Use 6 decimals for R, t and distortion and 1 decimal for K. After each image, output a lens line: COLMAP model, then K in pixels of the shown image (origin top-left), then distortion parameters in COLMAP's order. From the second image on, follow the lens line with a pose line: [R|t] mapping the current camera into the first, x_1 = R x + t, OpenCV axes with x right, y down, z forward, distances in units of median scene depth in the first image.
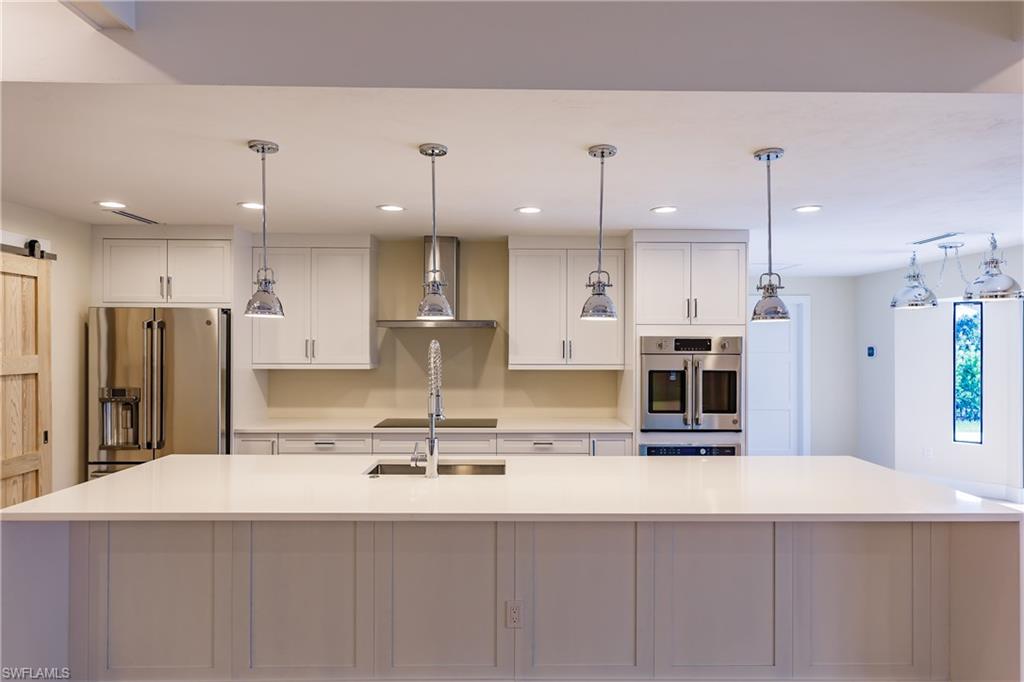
lens RADIAL K [[623.0, 0, 512.0], [0, 623.0, 341.0], [0, 0, 1]] dist [0.005750, 0.000961]
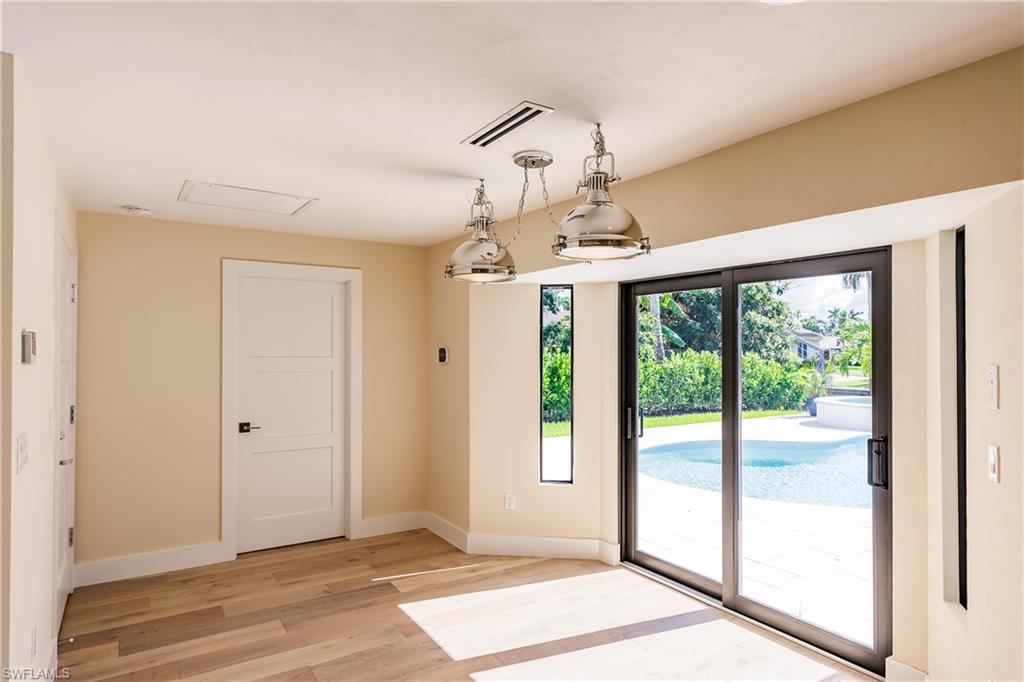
lens RADIAL K [[595.3, 0, 512.0], [0, 595.3, 341.0], [0, 0, 1]] dist [0.000230, -0.000041]
pose [[0.847082, 0.005191, 0.531436, 0.386496], [-0.001623, 0.999973, -0.007181, 0.008277], [-0.531459, 0.005220, 0.847068, 0.536897]]
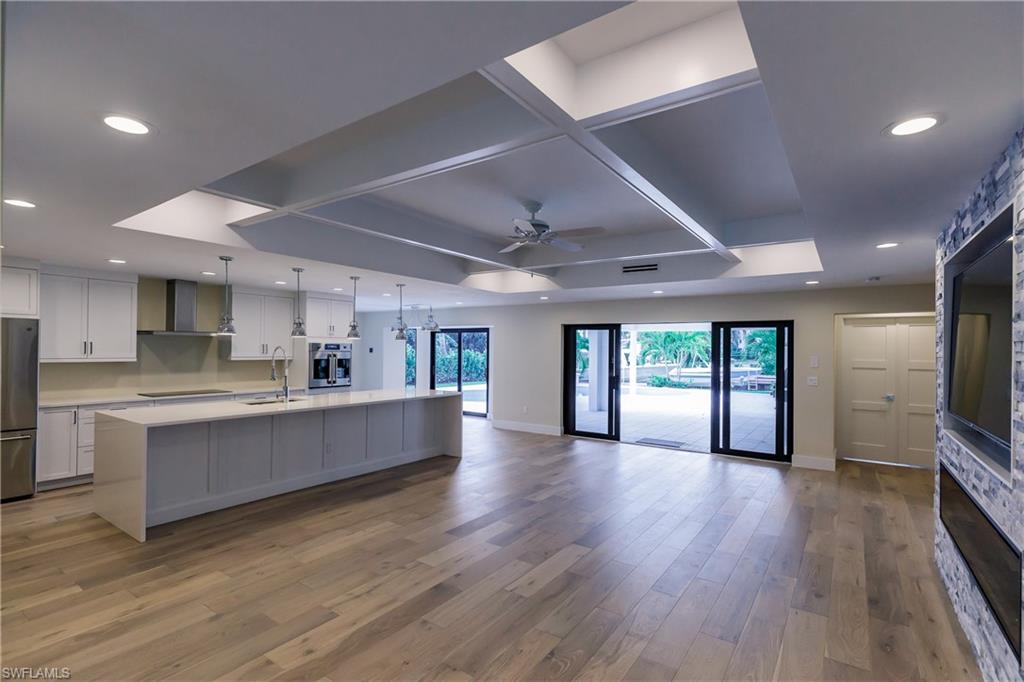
lens RADIAL K [[484.6, 0, 512.0], [0, 484.6, 341.0], [0, 0, 1]] dist [0.000186, 0.000017]
pose [[0.588851, 0.014702, 0.808108, -0.582282], [-0.012892, 0.999878, -0.008797, -0.006351], [-0.808139, -0.005238, 0.588969, -0.413259]]
